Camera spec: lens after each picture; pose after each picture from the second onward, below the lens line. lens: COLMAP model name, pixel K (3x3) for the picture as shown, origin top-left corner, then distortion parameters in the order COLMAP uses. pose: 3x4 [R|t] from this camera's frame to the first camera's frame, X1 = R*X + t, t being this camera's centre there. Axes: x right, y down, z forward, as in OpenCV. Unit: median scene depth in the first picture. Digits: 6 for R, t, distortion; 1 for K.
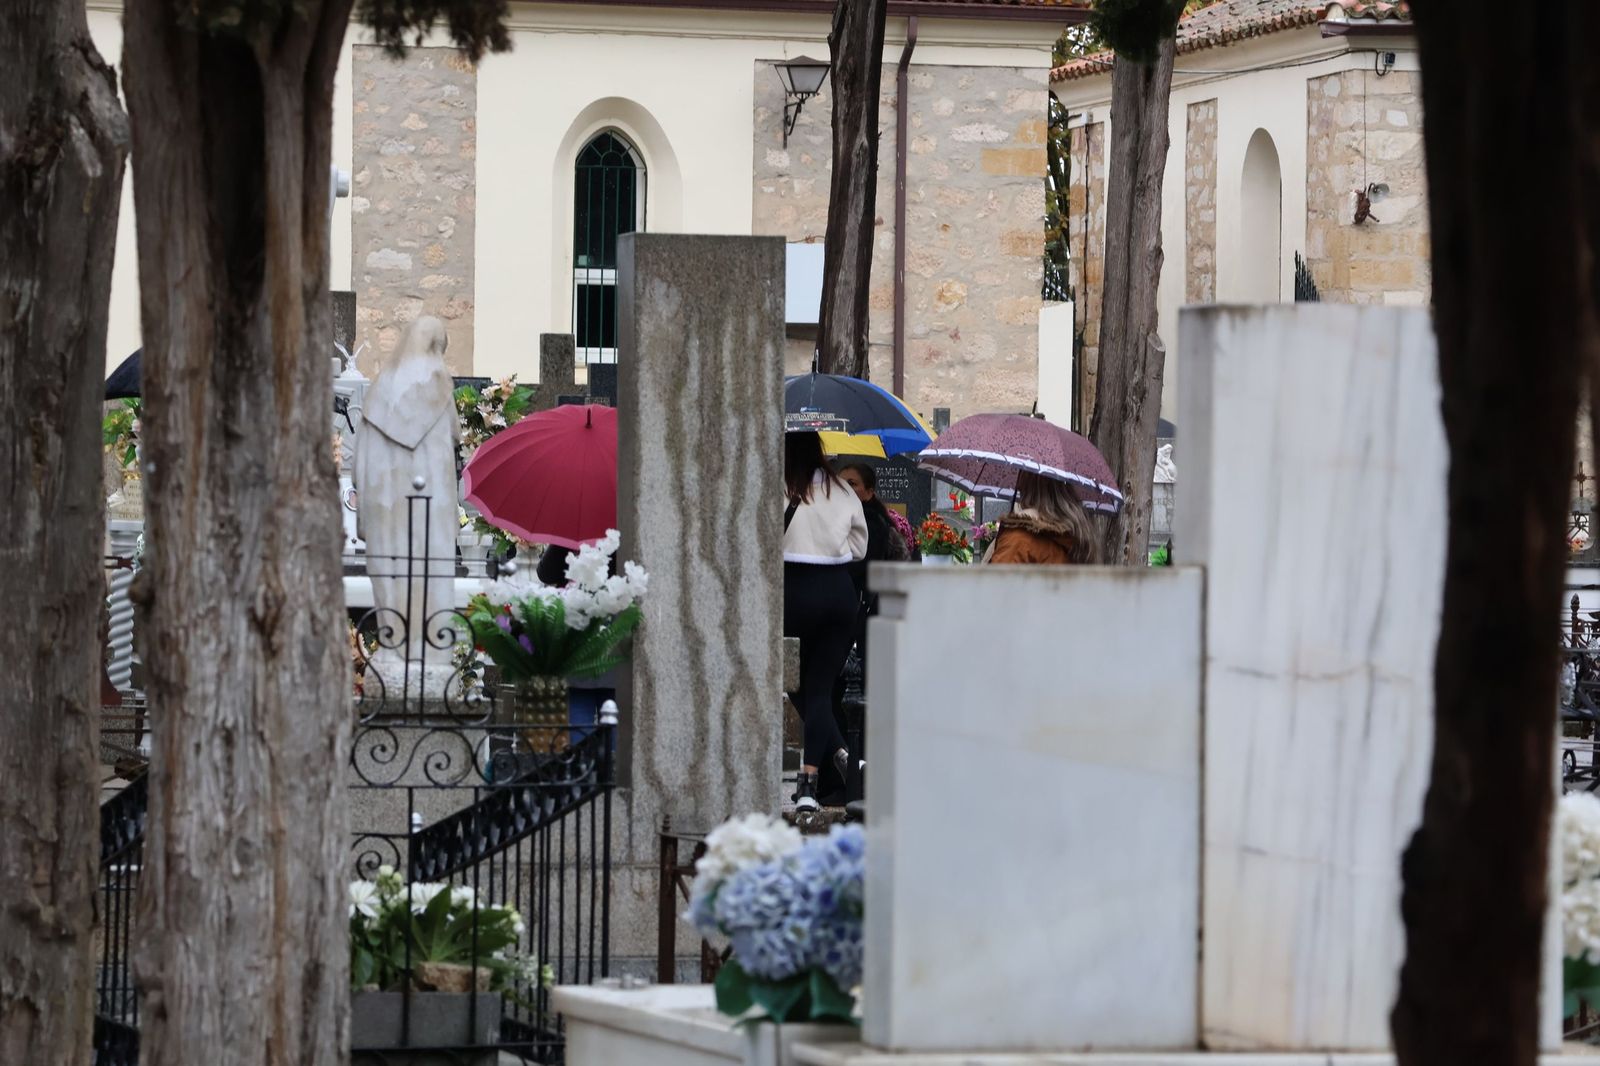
lens RADIAL K [[5470.1, 0, 799.2], [0, 5470.1, 501.0], [0, 0, 1]] dist [0.517583, 1.186912]
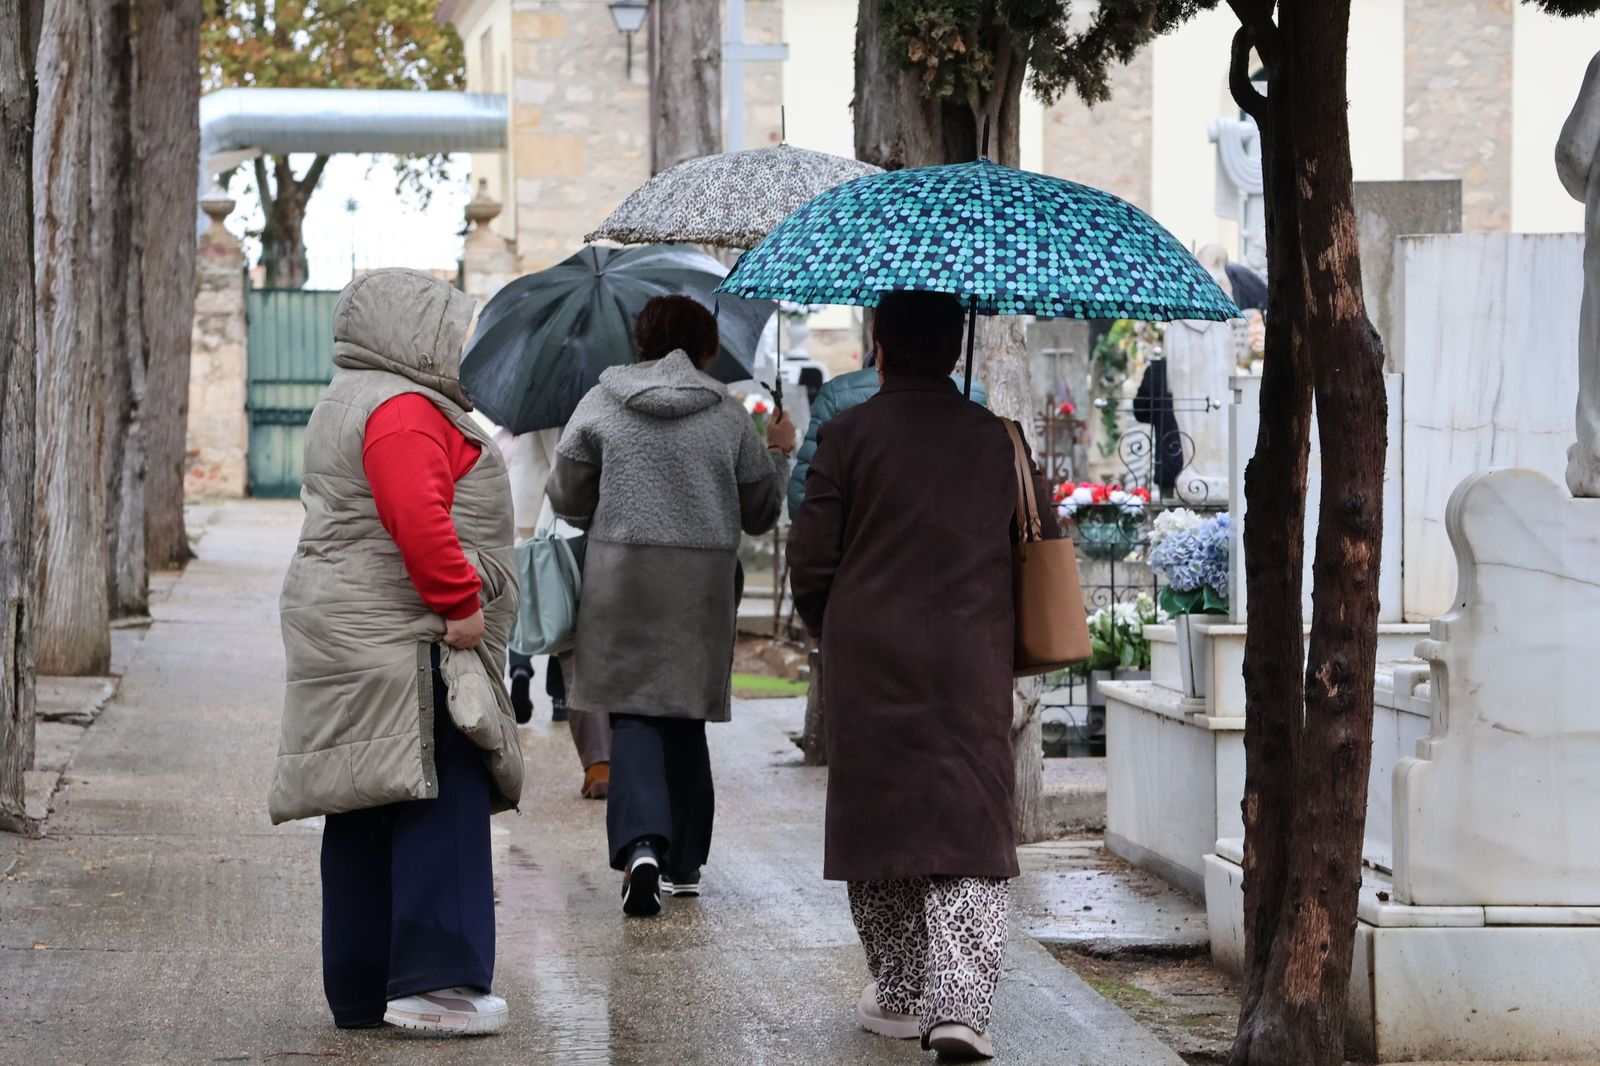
lens RADIAL K [[5470.1, 0, 799.2], [0, 5470.1, 501.0], [0, 0, 1]] dist [0.517583, 1.186912]
pose [[0.974732, -0.017543, -0.222688, 0.292951], [0.021158, 0.999680, 0.013854, 0.025400], [0.222374, -0.018216, 0.974791, -0.912474]]
